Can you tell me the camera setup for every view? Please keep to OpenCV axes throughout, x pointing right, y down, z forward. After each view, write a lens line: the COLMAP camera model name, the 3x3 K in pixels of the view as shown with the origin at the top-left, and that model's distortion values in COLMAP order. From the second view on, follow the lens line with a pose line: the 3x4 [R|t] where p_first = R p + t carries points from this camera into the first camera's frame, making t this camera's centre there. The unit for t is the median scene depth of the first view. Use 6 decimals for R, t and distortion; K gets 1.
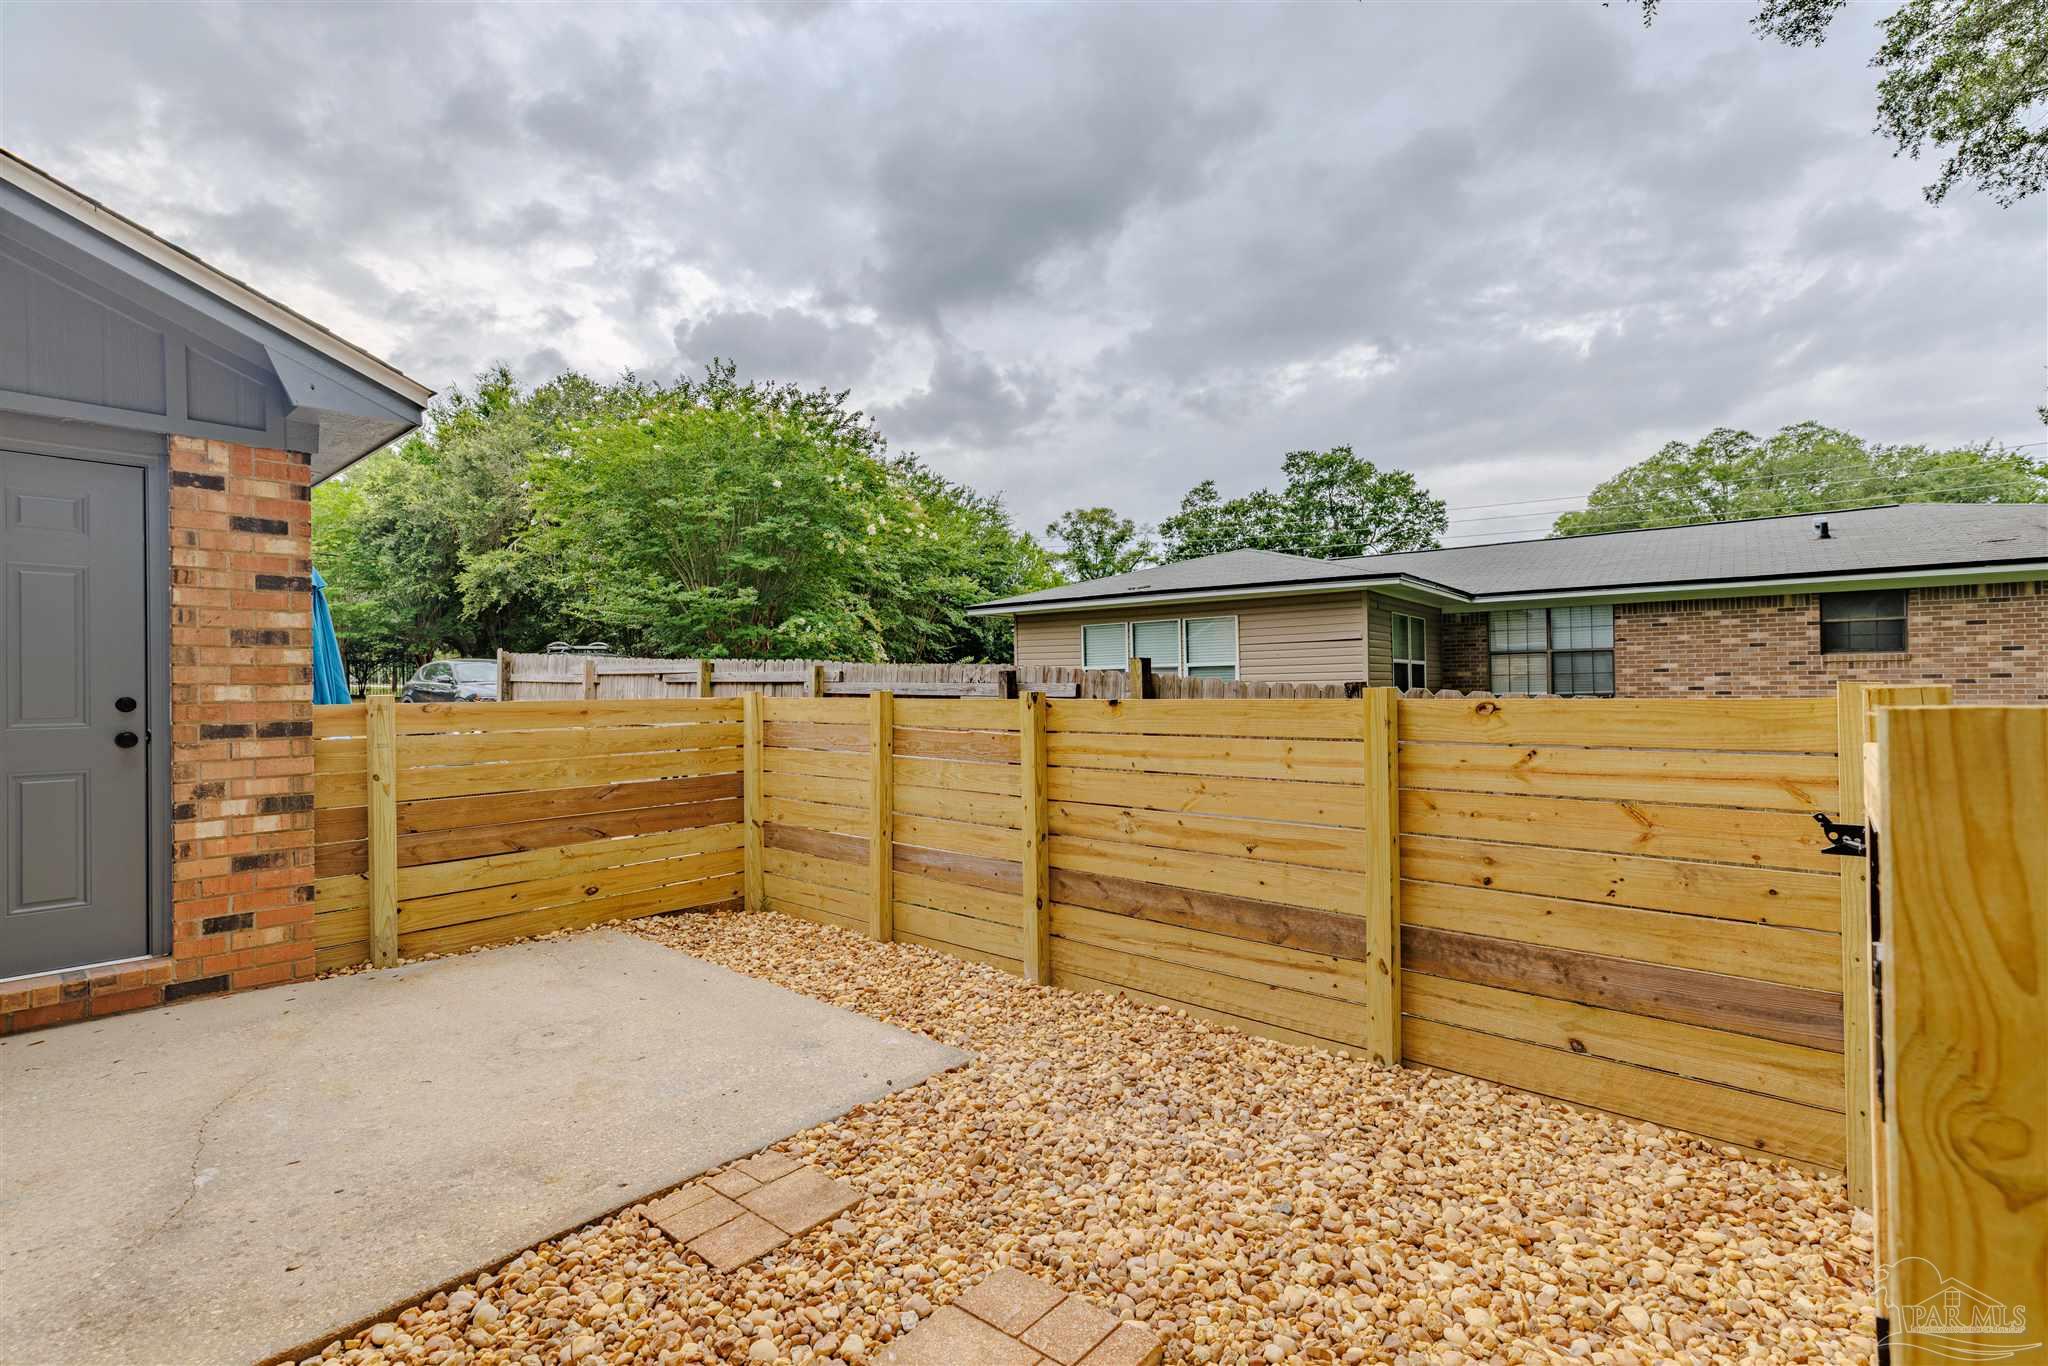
lens RADIAL K [[941.9, 0, 1016.9], [0, 941.9, 688.3], [0, 0, 1]] dist [0.004305, -0.000331]
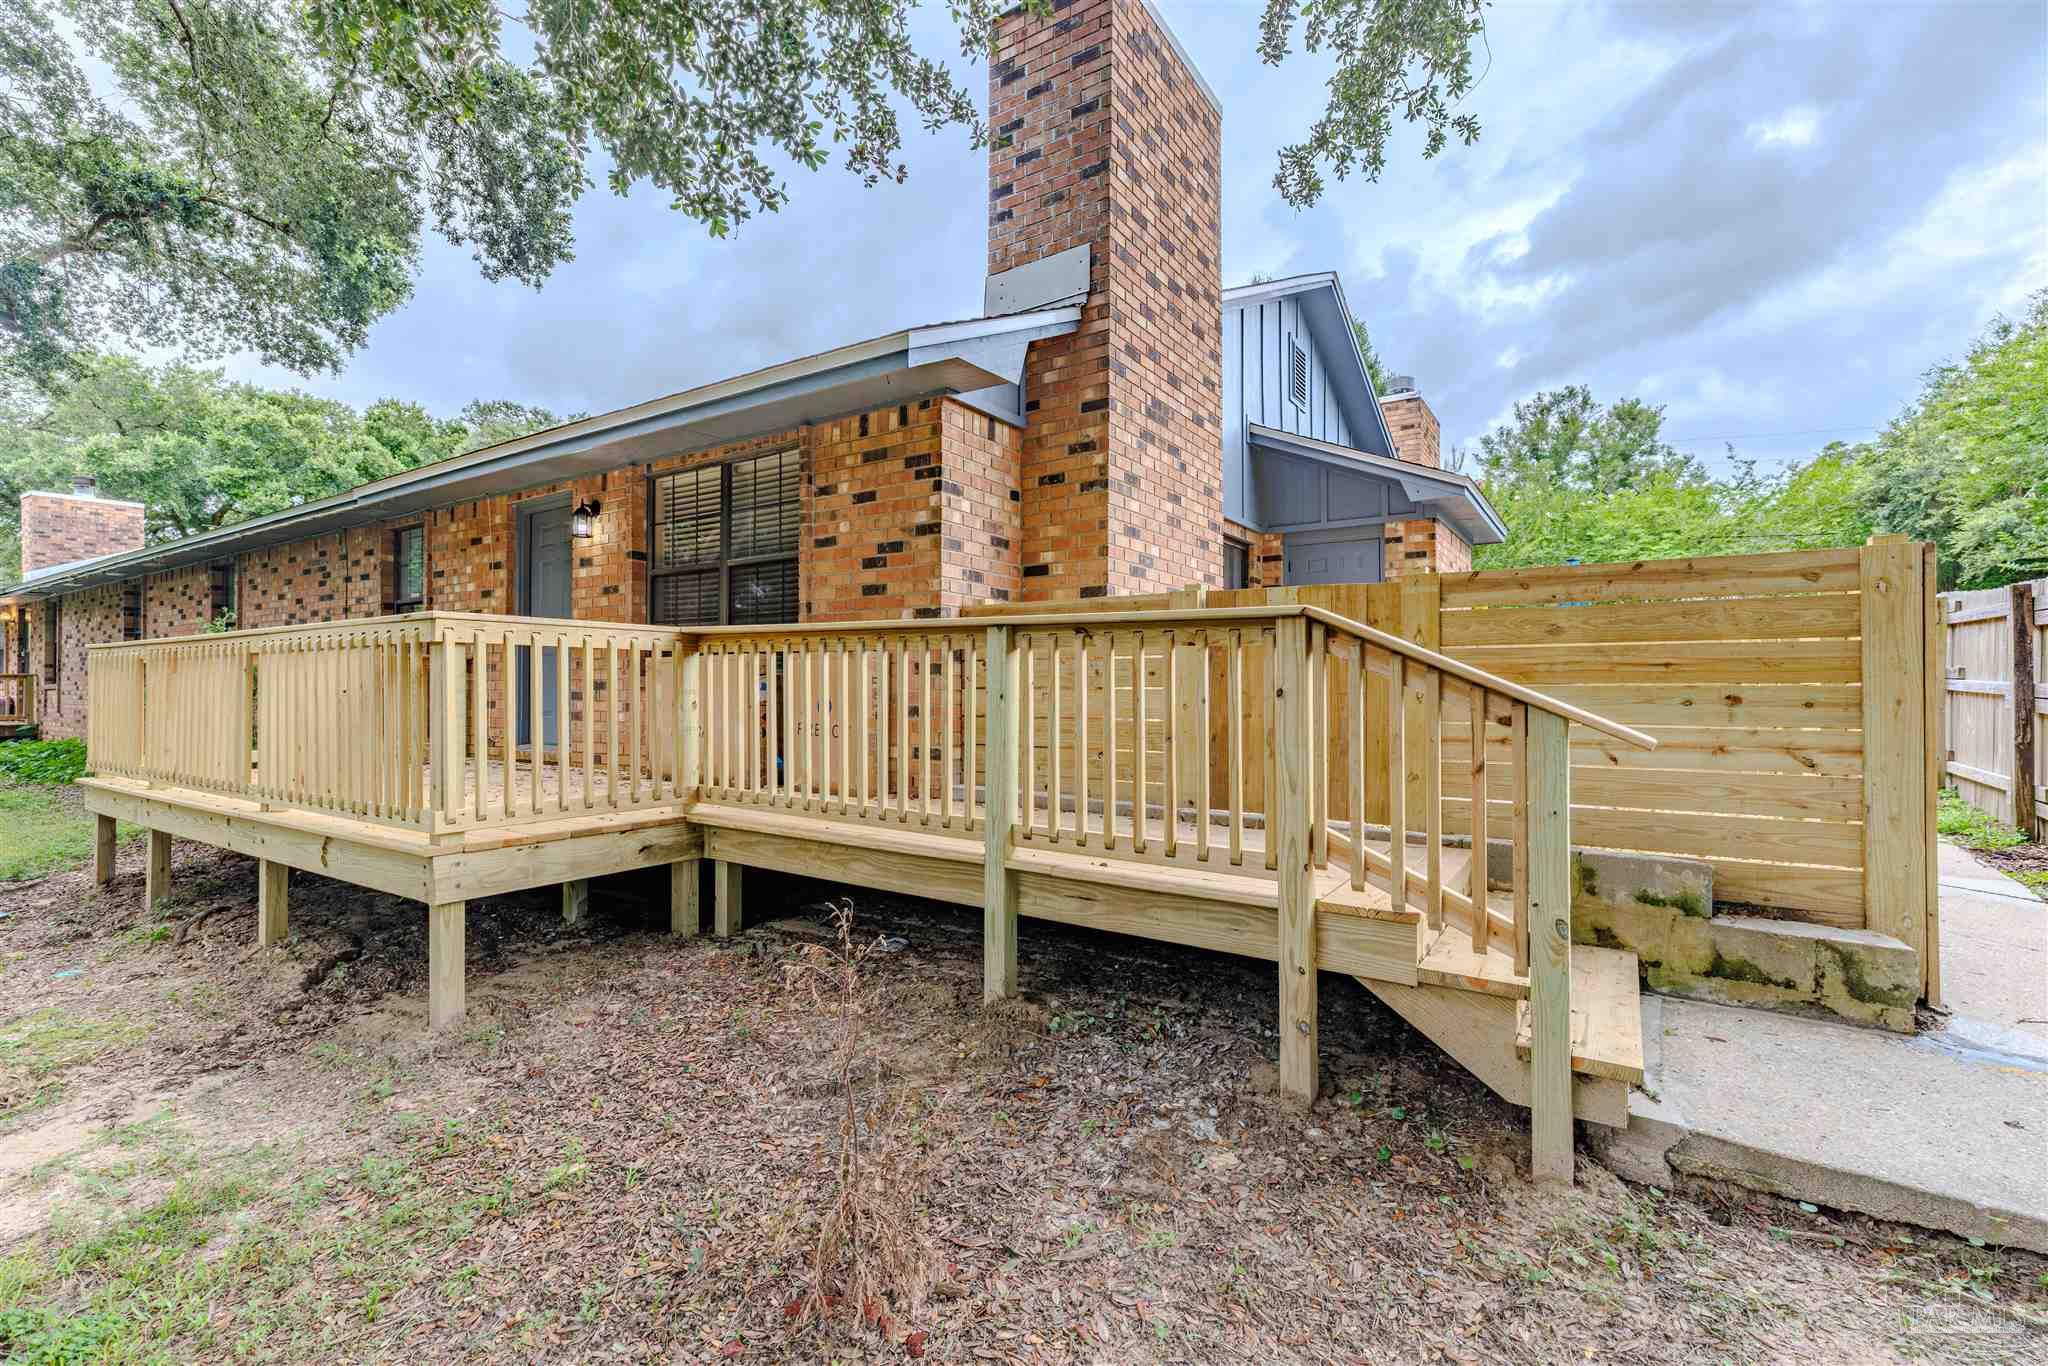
lens RADIAL K [[941.9, 0, 1009.3], [0, 941.9, 682.1], [0, 0, 1]] dist [0.004305, -0.000331]
pose [[0.136954, 0.000973, -0.990577, 1.327326], [0.003532, 0.999993, 0.001471, 0.127969], [0.990571, -0.003700, 0.136949, -0.274139]]
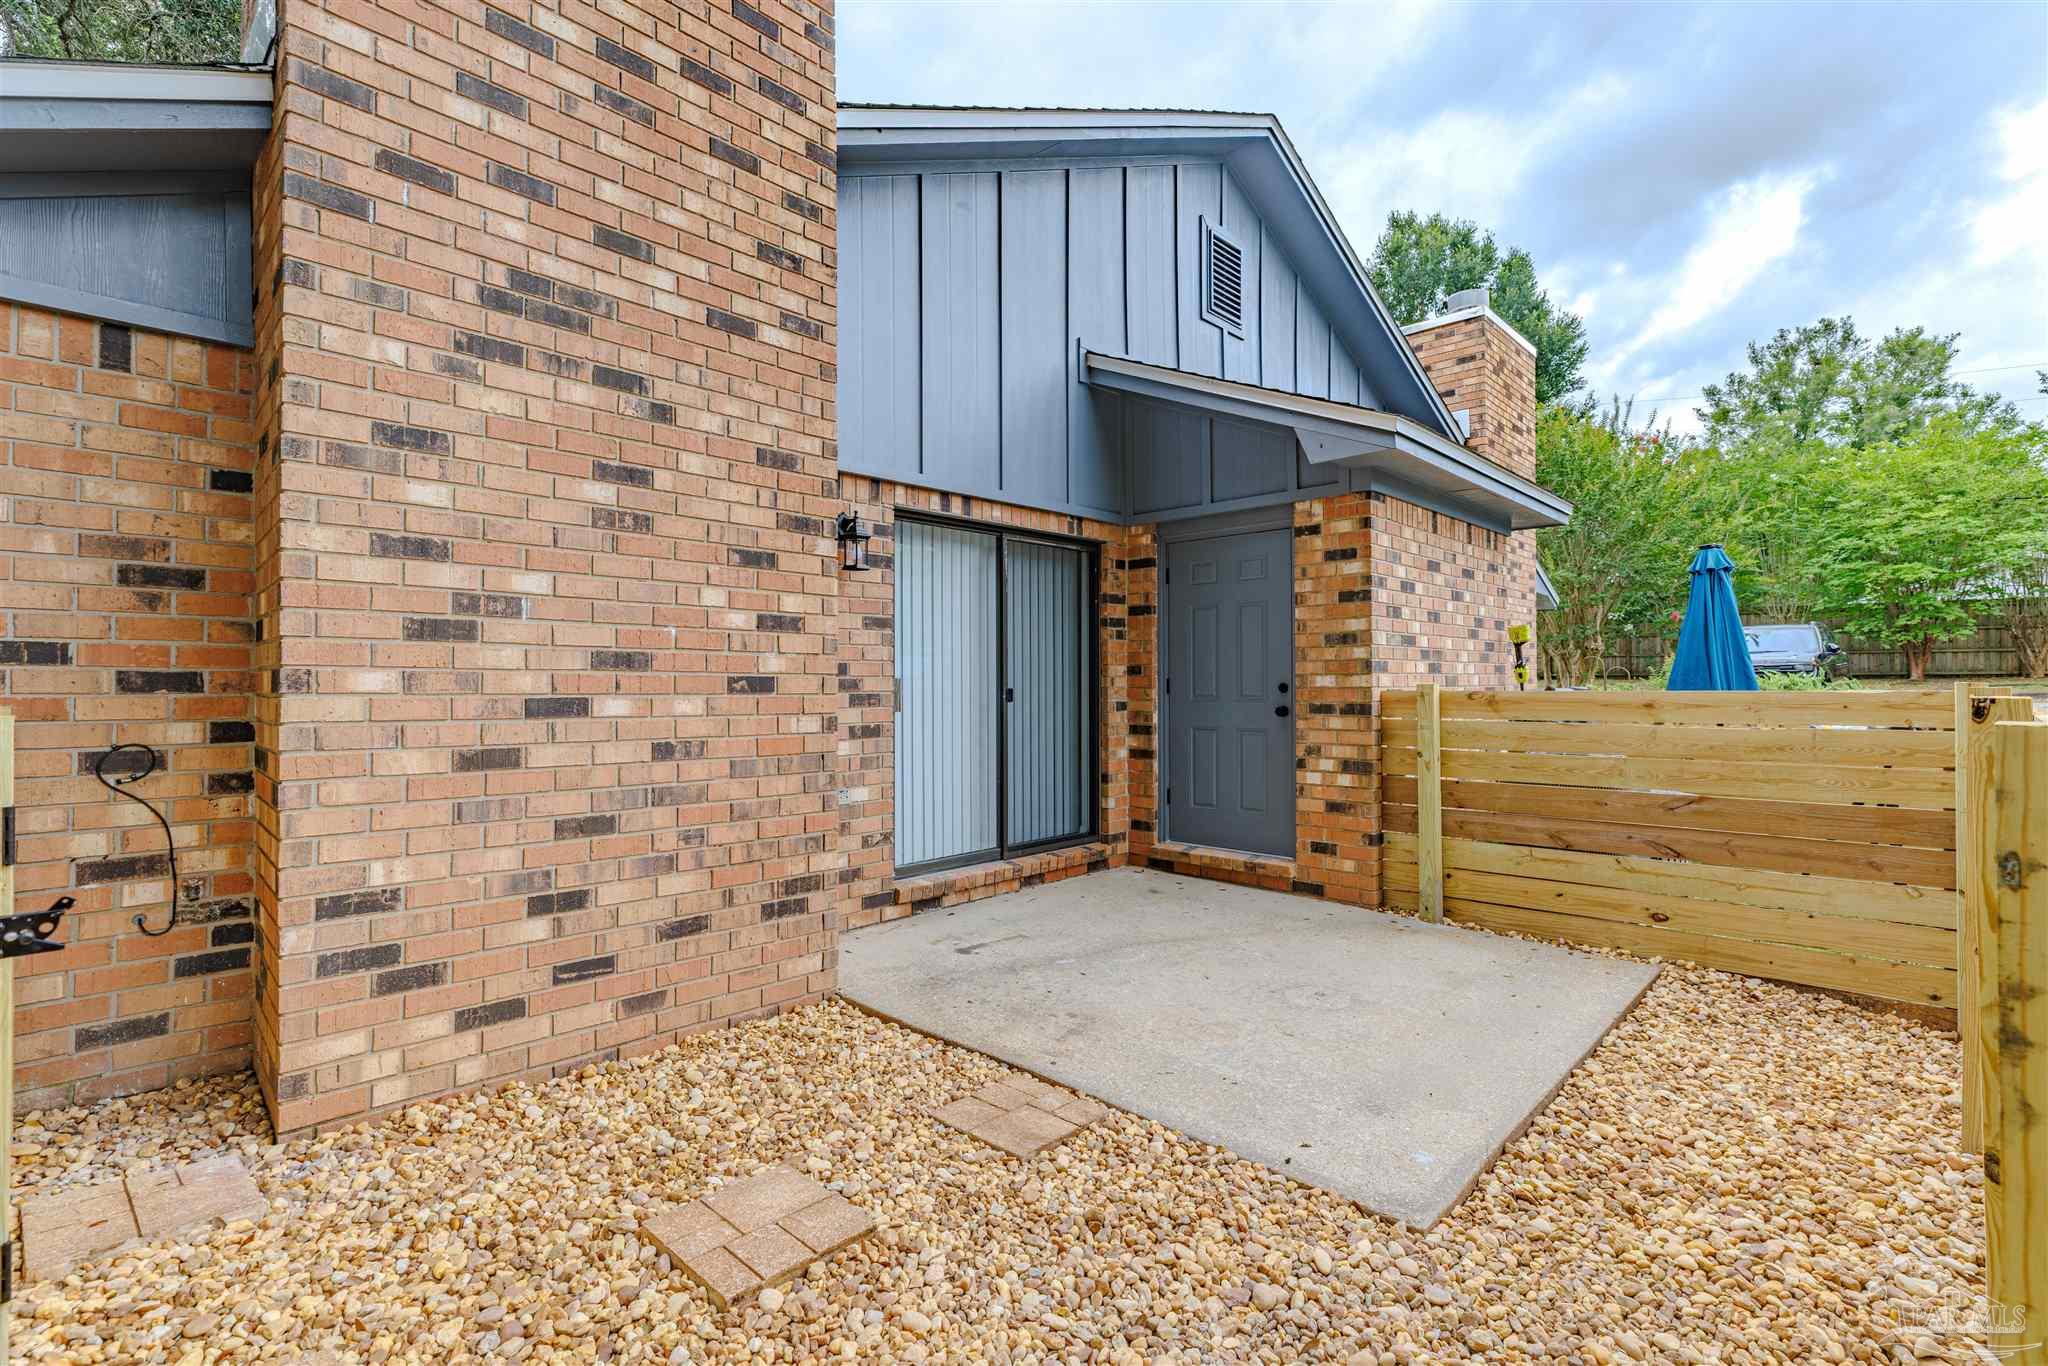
lens RADIAL K [[941.9, 0, 1031.6], [0, 941.9, 680.1], [0, 0, 1]] dist [0.004305, -0.000331]
pose [[-0.040169, 0.011224, -0.999130, 0.554925], [0.007820, 0.999910, 0.010918, -0.014367], [0.999162, -0.007375, -0.040253, 0.638124]]
